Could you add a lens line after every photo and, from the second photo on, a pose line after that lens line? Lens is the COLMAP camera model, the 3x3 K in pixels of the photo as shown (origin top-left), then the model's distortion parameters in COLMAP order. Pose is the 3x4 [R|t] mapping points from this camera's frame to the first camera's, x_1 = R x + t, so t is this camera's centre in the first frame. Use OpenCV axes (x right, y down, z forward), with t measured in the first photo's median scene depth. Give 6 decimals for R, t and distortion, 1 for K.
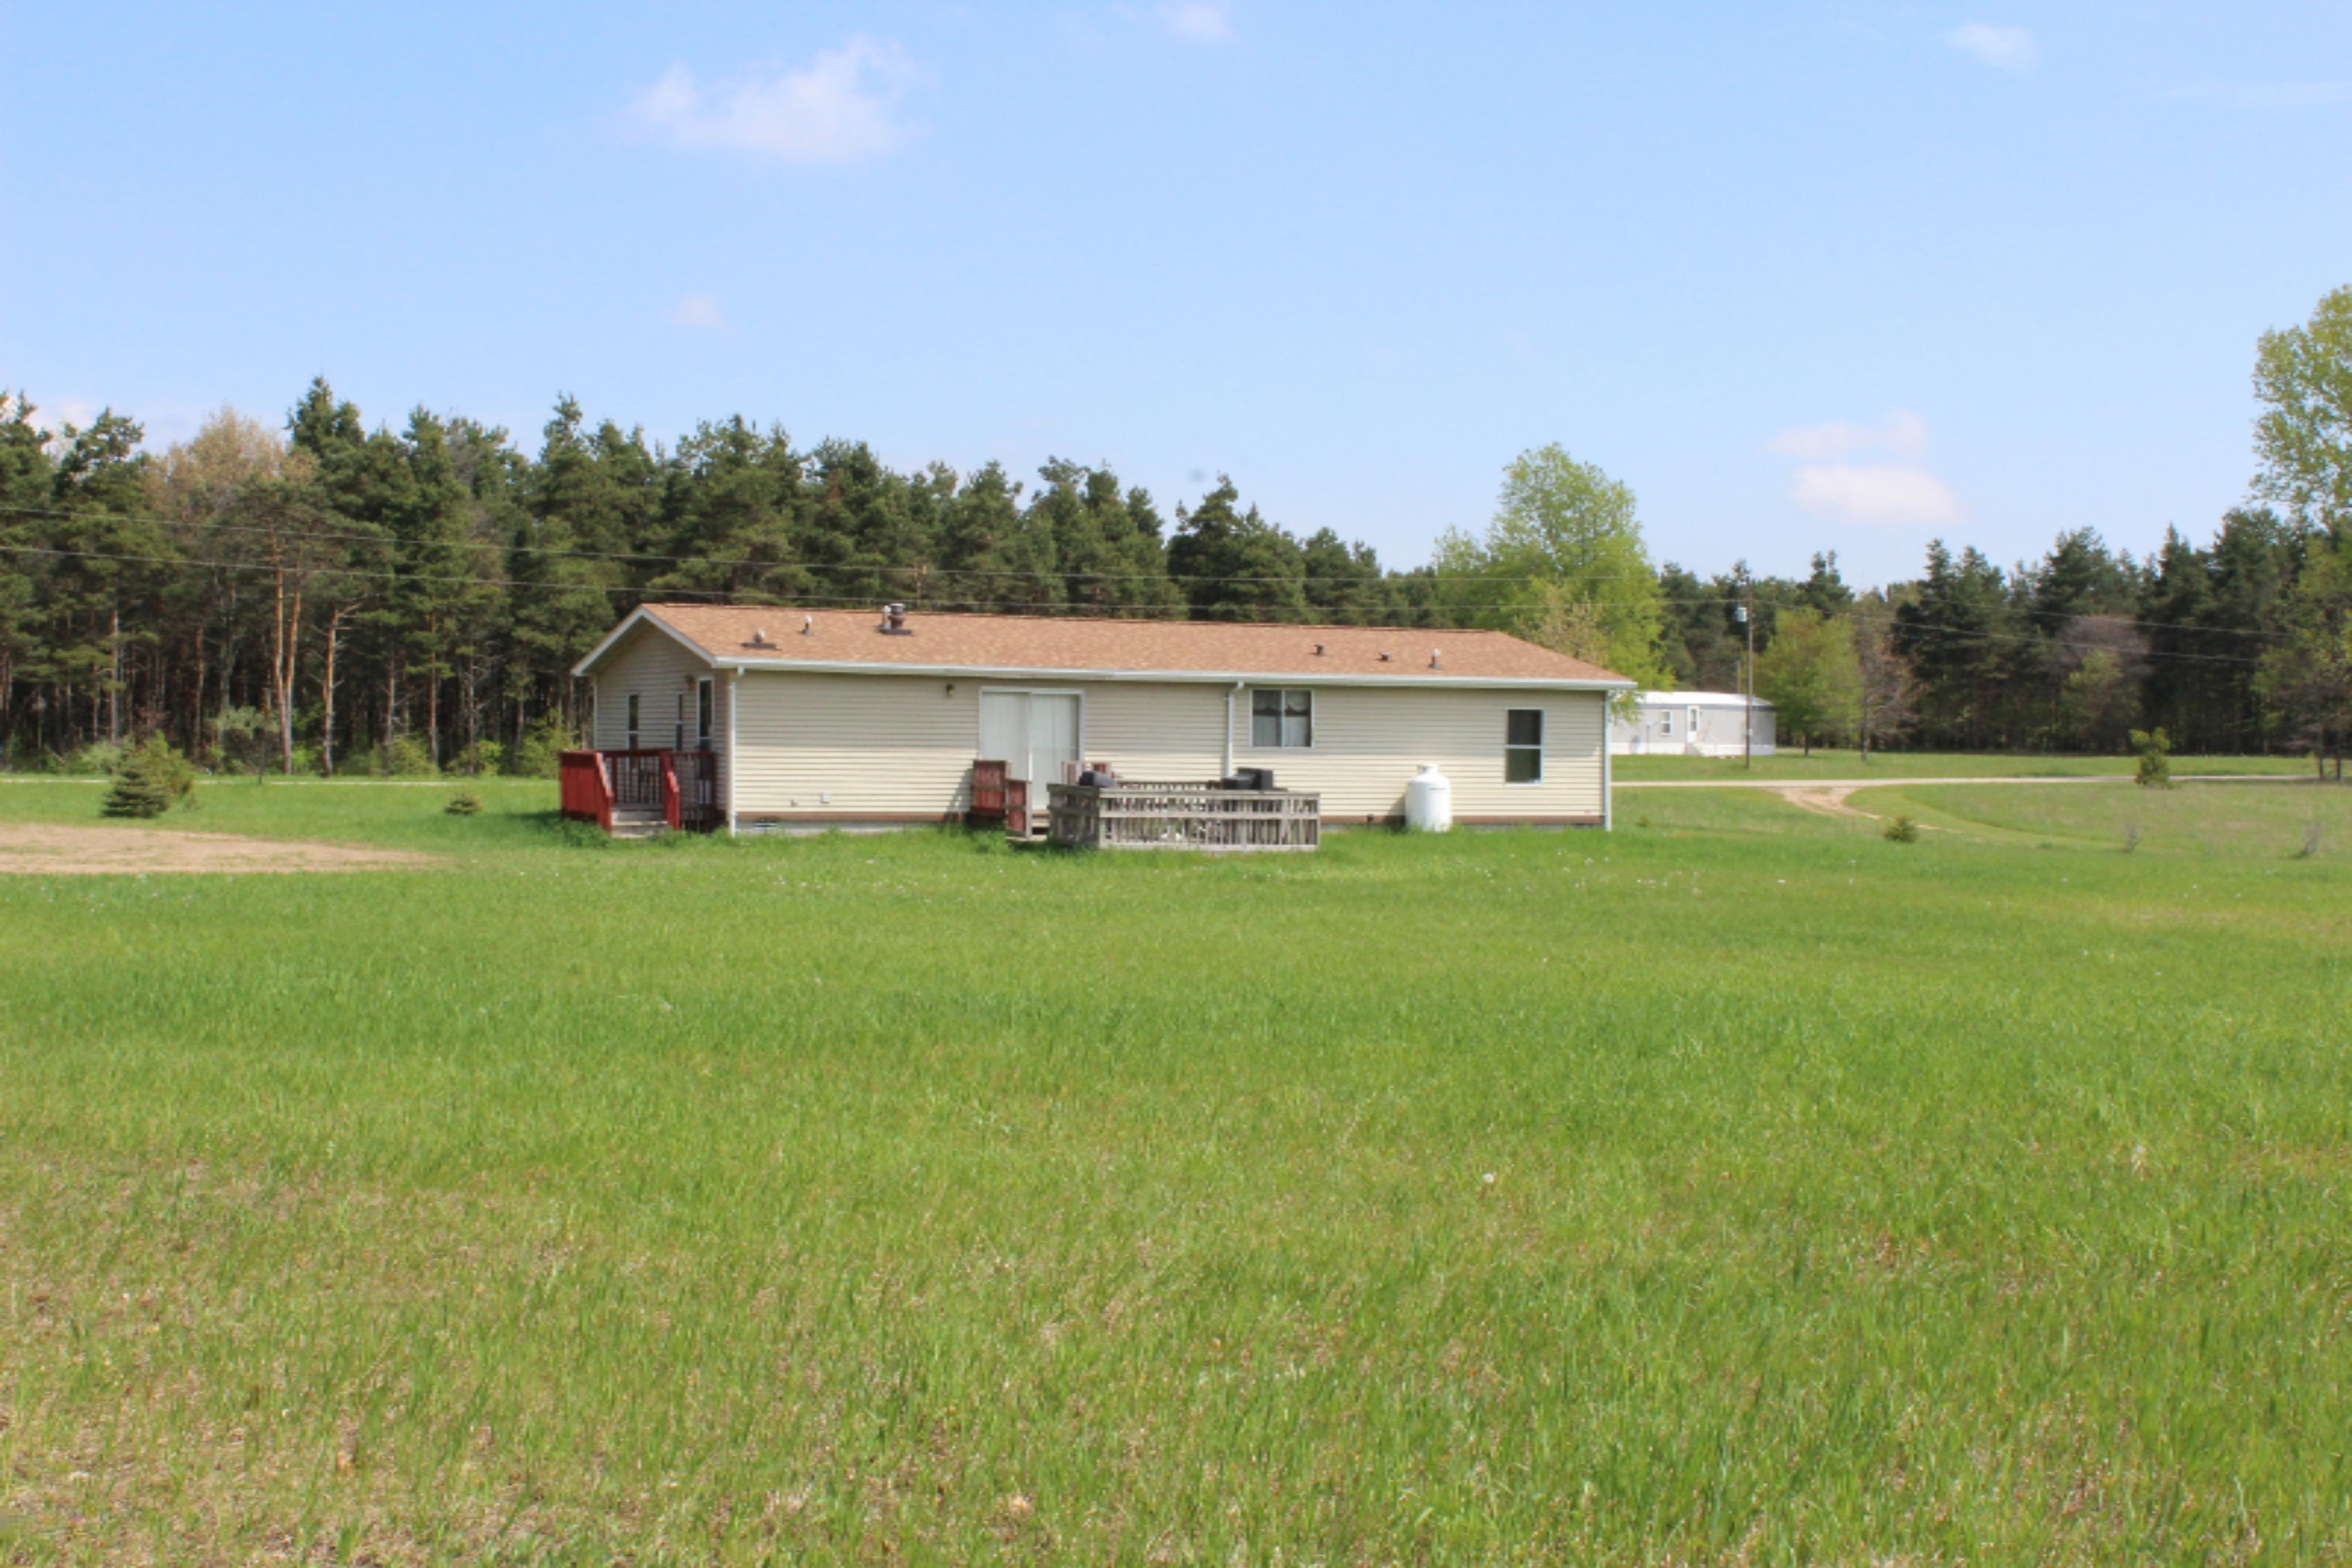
lens RADIAL K [[2992.9, 0, 1158.7], [0, 2992.9, 802.5], [0, 0, 1]] dist [-0.098429, 0.088154]
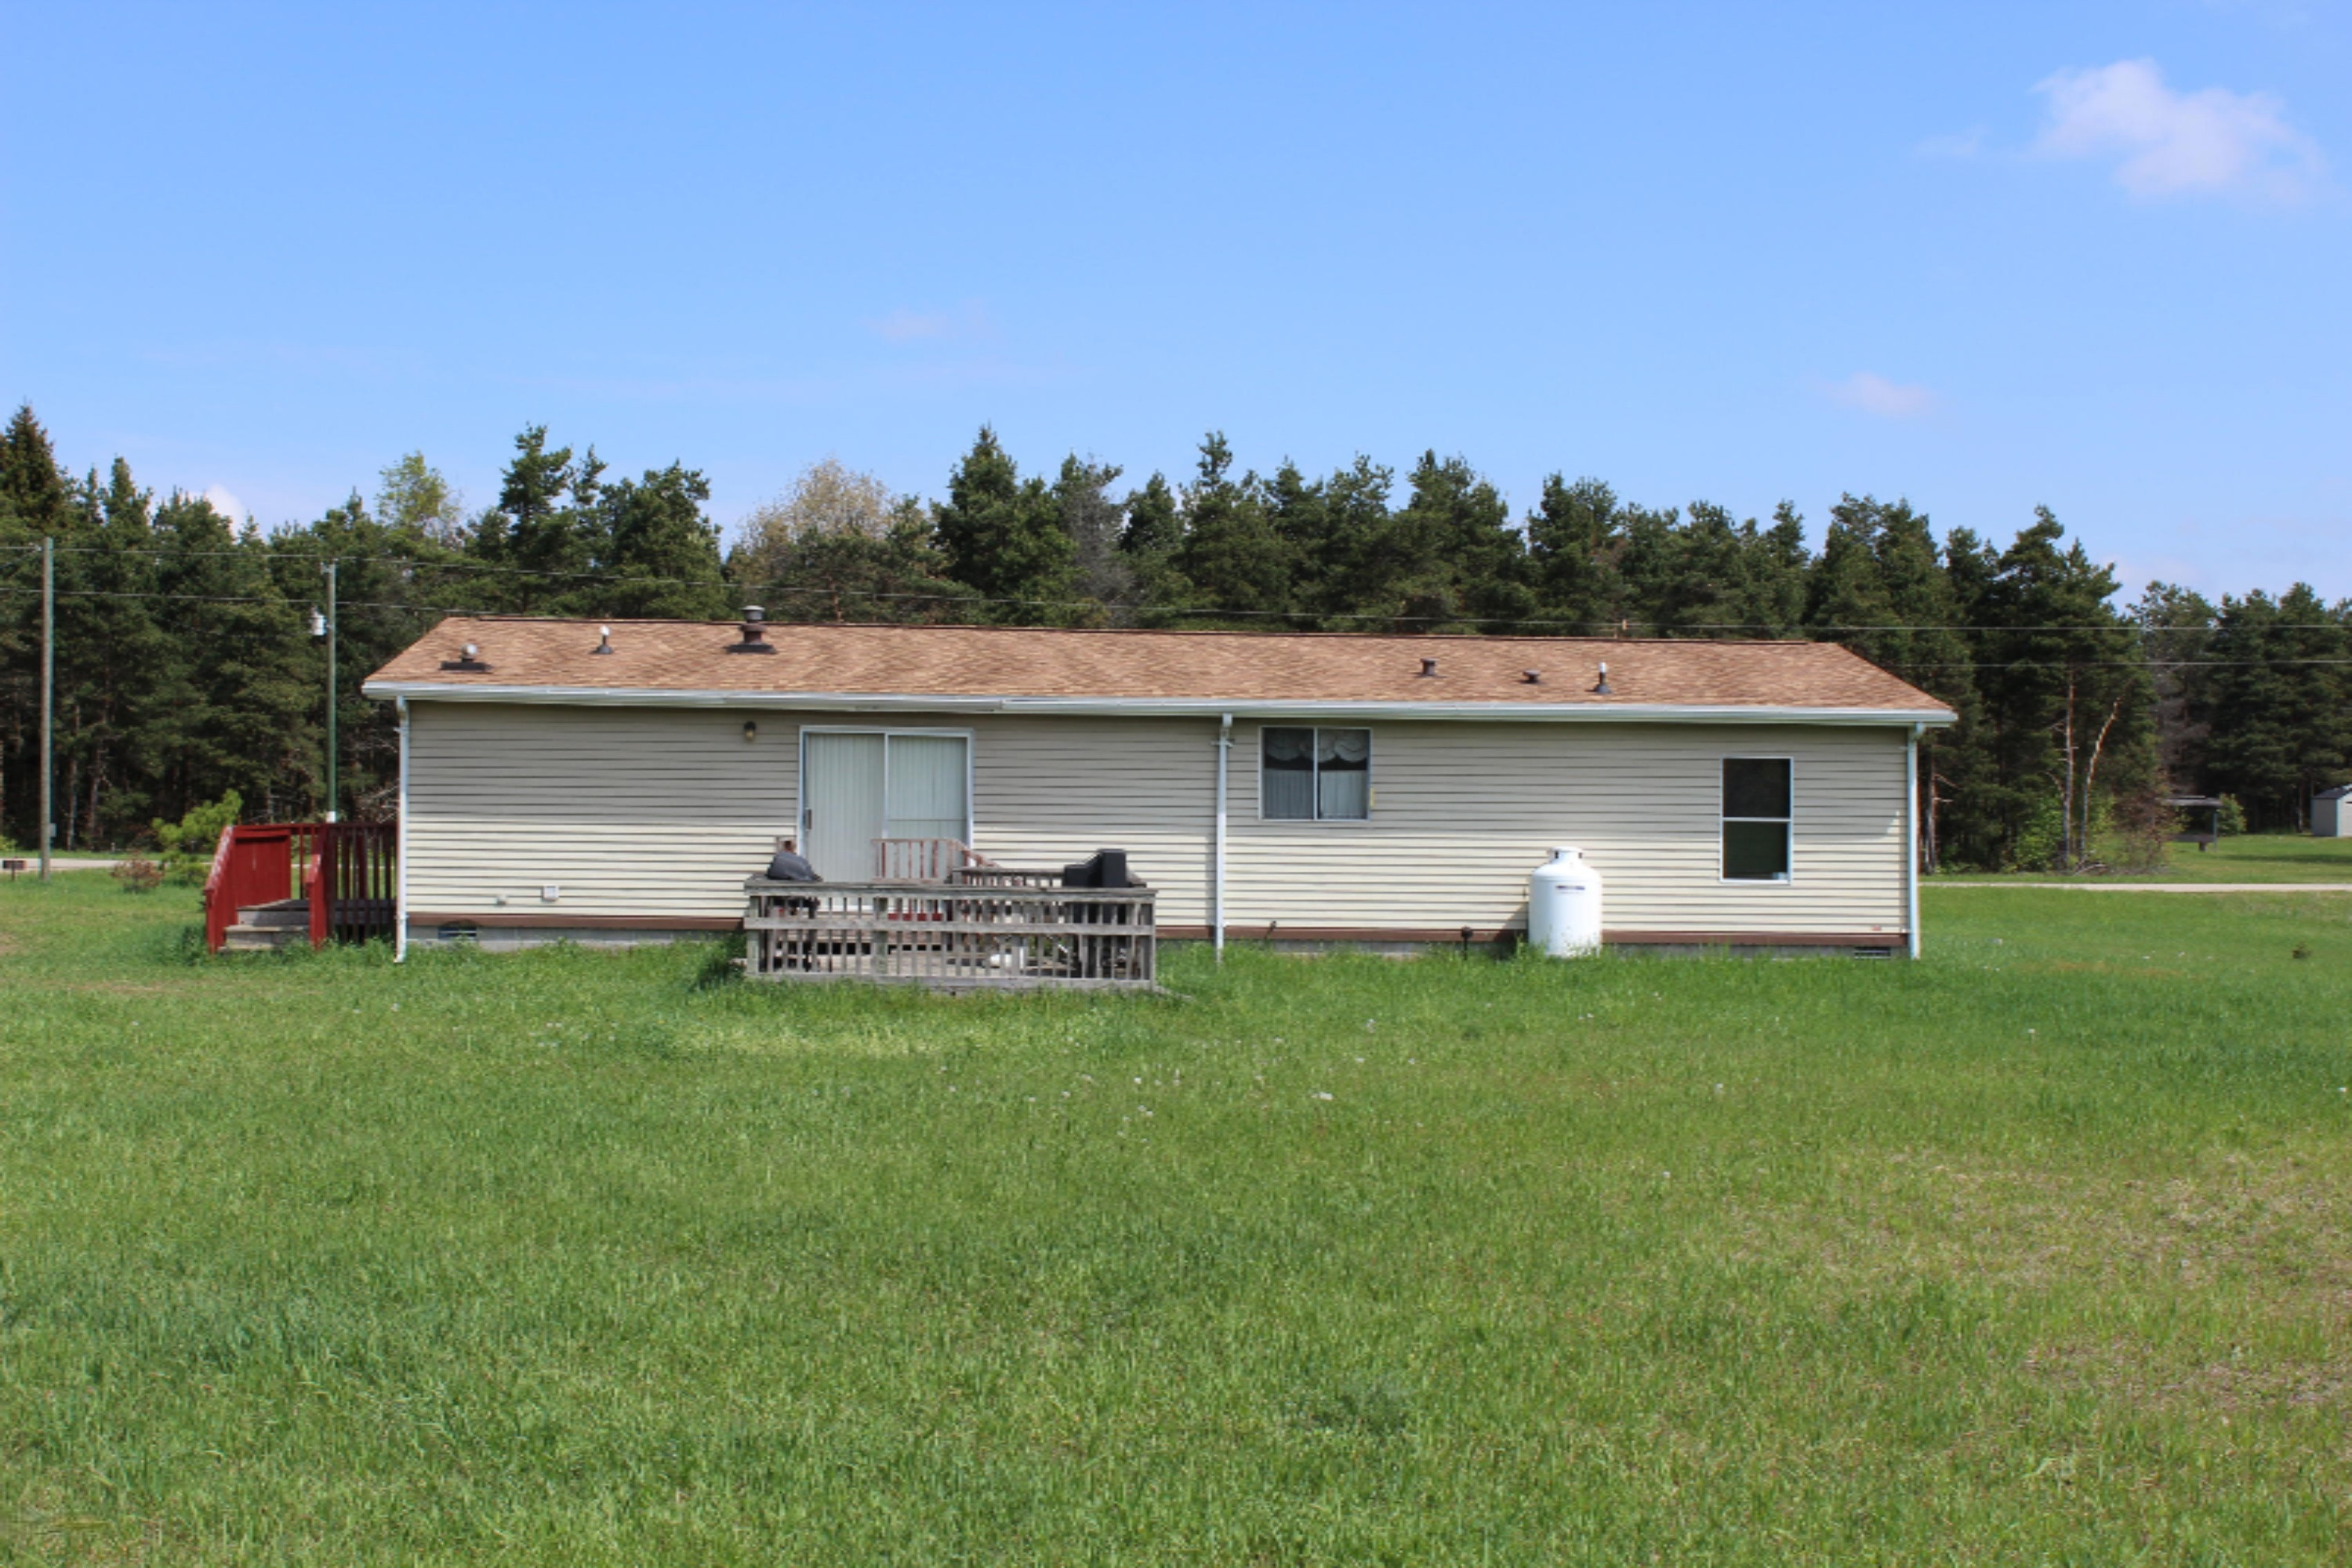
lens RADIAL K [[2992.9, 0, 1158.7], [0, 2992.9, 802.5], [0, 0, 1]] dist [-0.098429, 0.088154]
pose [[0.929936, -0.003081, -0.367708, 0.119314], [-0.009169, 0.999460, -0.031564, -0.000948], [0.367607, 0.032724, 0.929406, 0.199307]]
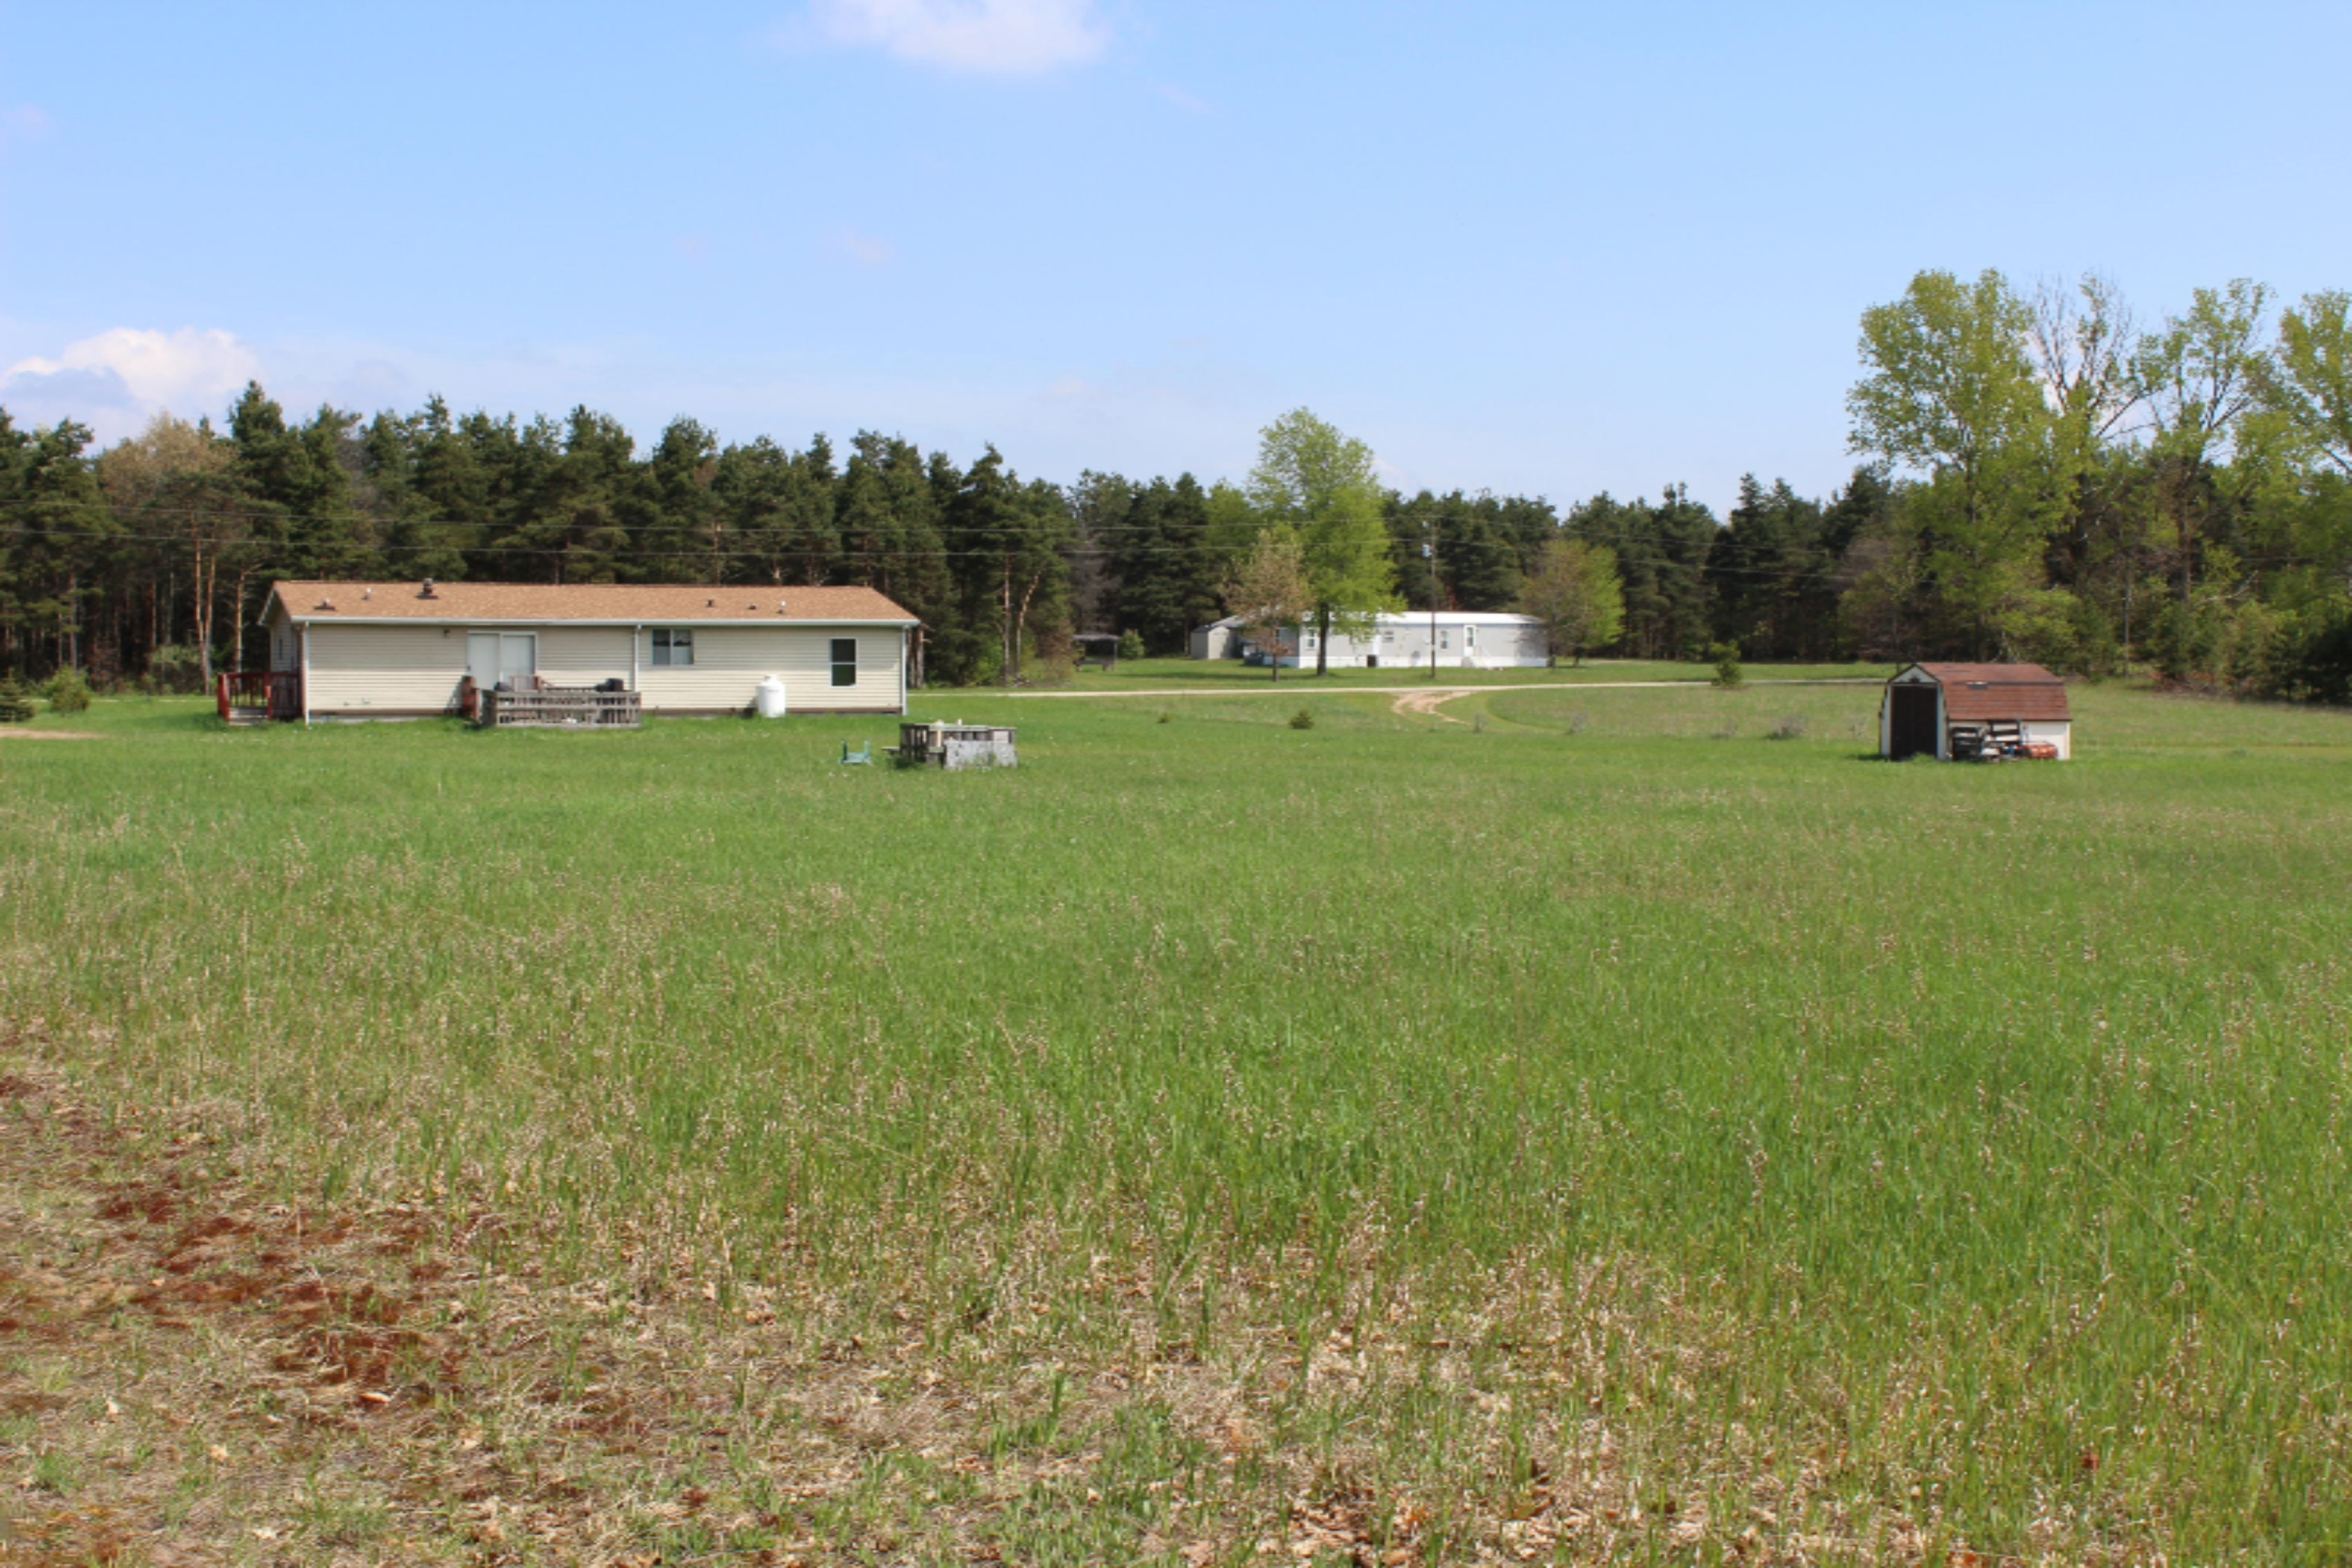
lens RADIAL K [[2969.9, 0, 1162.1], [0, 2969.9, 784.4], [0, 0, 1]] dist [-0.091299, 0.122790]
pose [[0.998947, -0.010141, -0.044743, 0.182968], [0.011099, 0.999713, 0.021208, 0.006963], [0.044515, -0.021682, 0.998773, -0.276647]]
